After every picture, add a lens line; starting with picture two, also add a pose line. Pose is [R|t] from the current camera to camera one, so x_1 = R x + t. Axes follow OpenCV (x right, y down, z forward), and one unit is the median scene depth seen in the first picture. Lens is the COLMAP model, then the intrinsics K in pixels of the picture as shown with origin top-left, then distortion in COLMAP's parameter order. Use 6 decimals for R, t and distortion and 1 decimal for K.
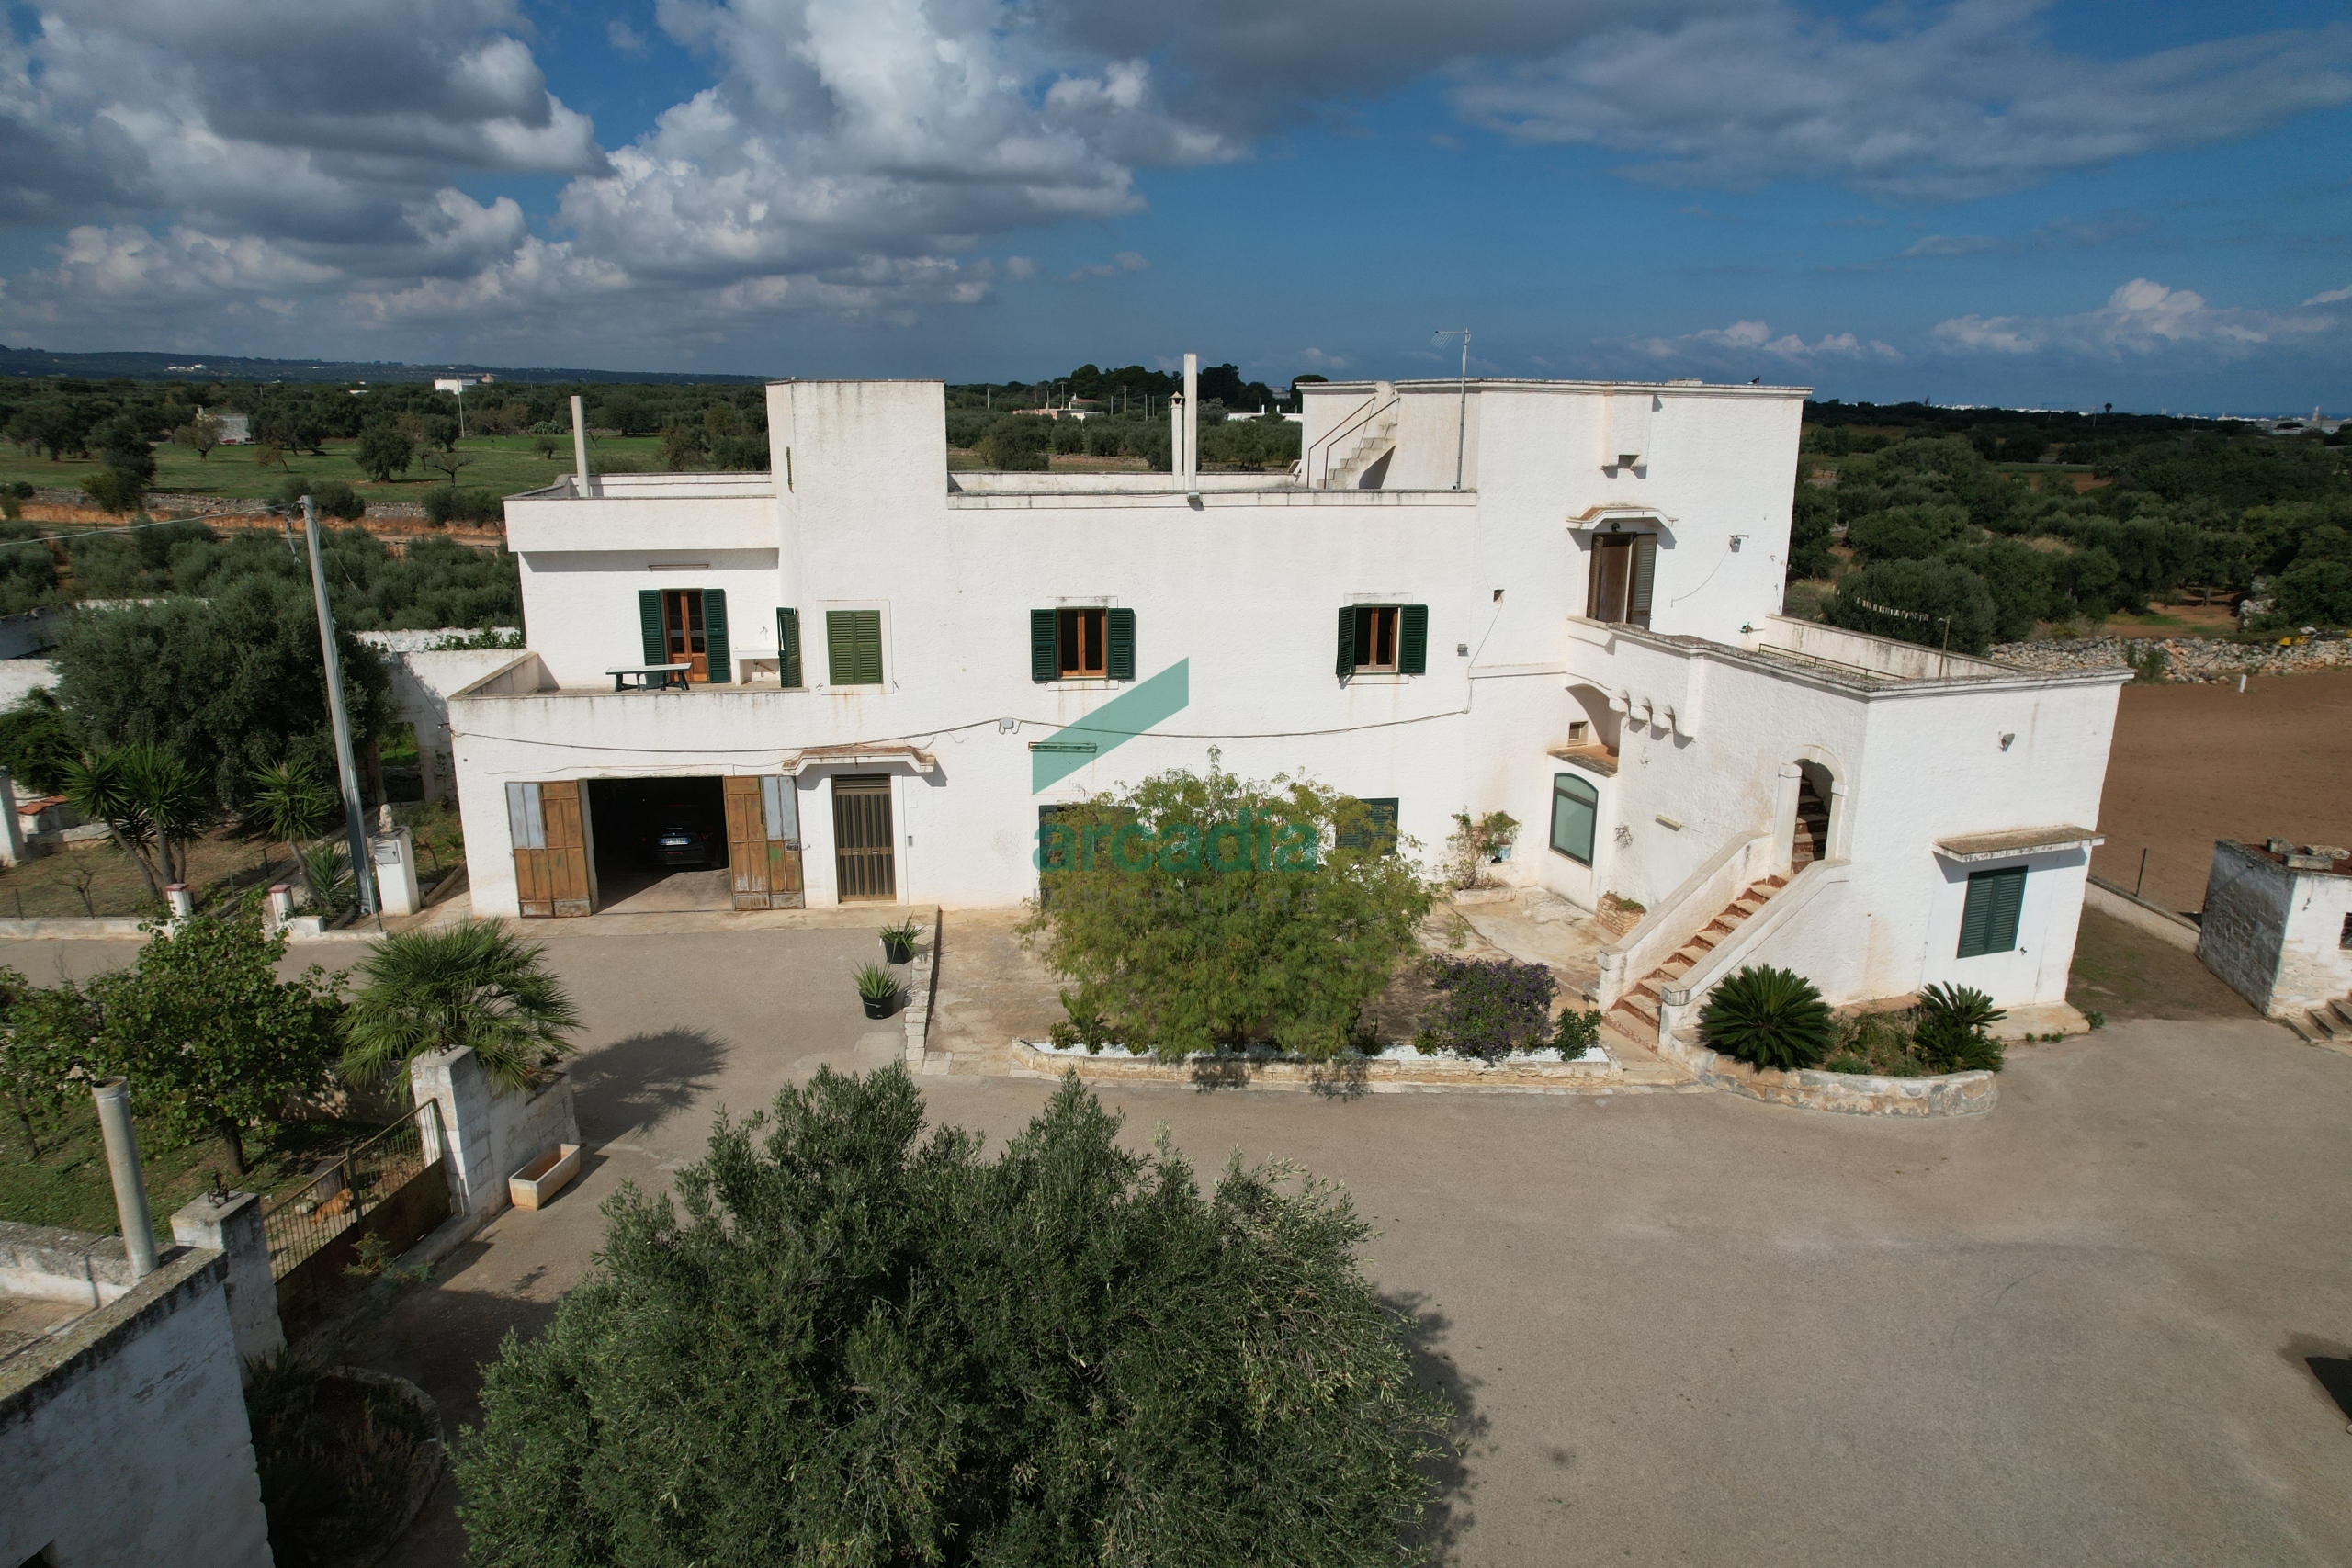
lens RADIAL K [[1508.6, 0, 1169.2], [0, 1508.6, 794.9], [0, 0, 1]] dist [-0.068592, 0.060225]
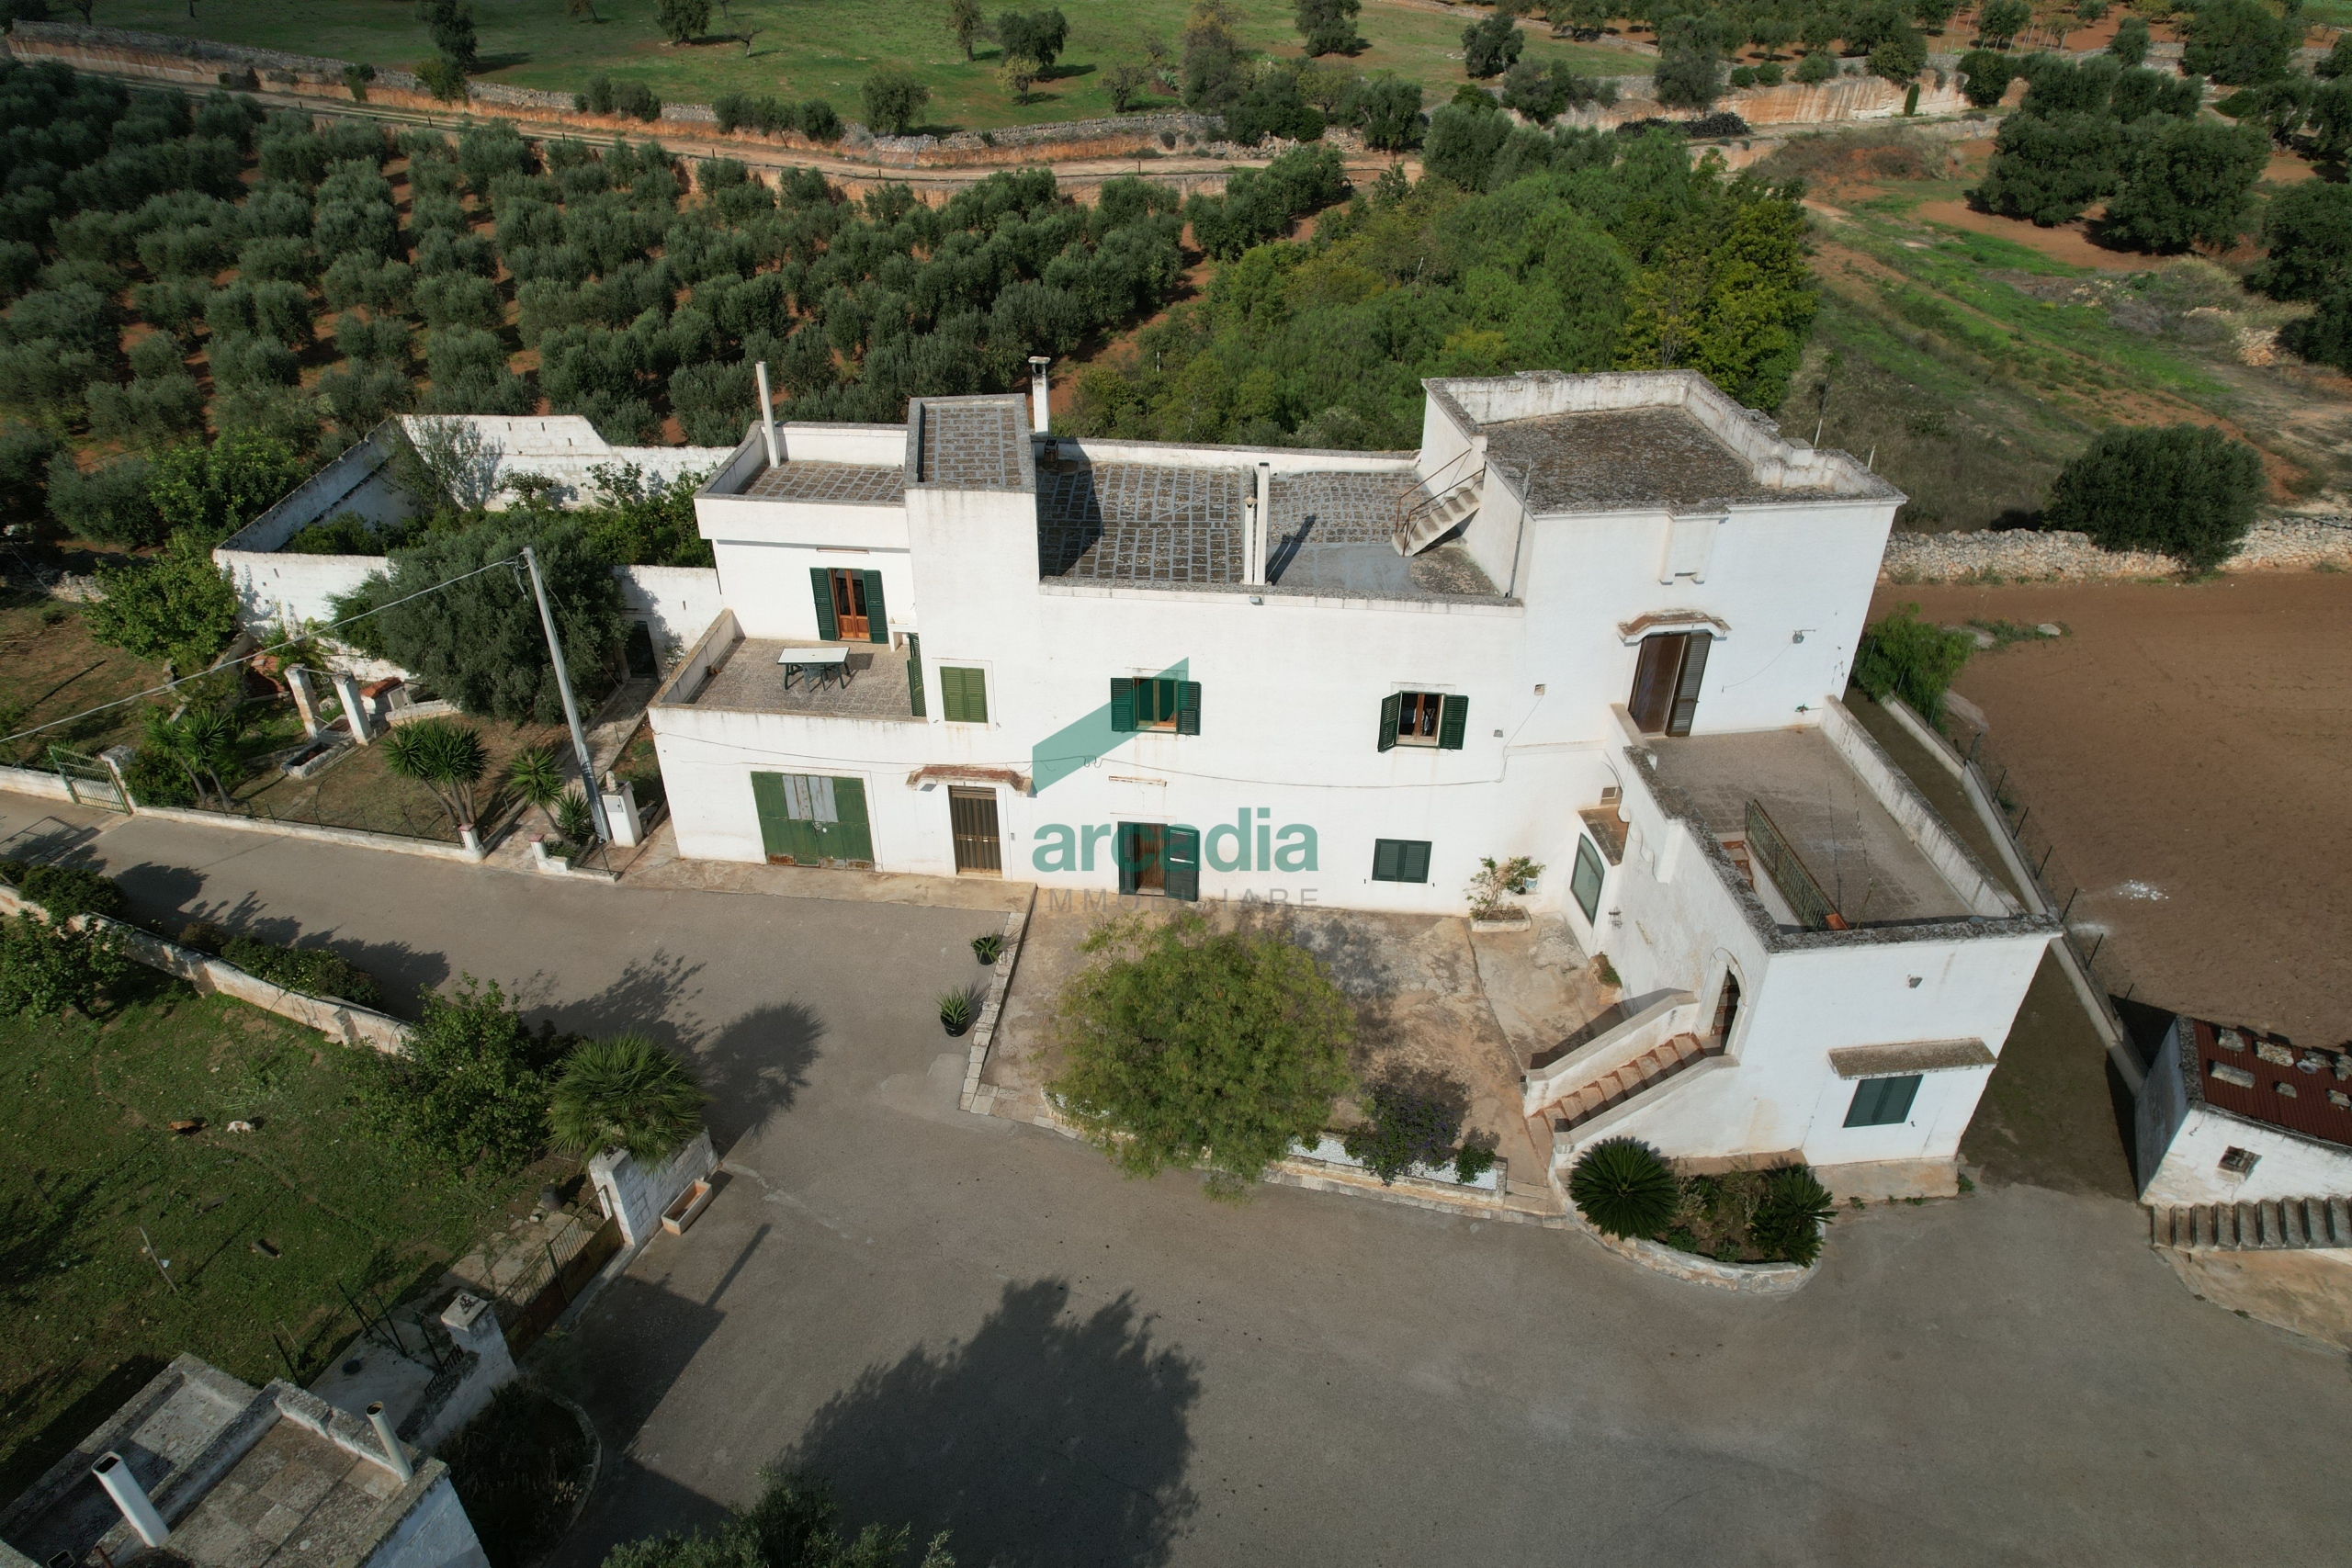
lens RADIAL K [[1508.6, 0, 1169.2], [0, 1508.6, 794.9], [0, 0, 1]] dist [-0.068592, 0.060225]
pose [[0.975529, 0.124582, -0.181168, 0.168996], [-0.057931, 0.940505, 0.334806, -0.420051], [0.212100, -0.316117, 0.924707, -0.084762]]
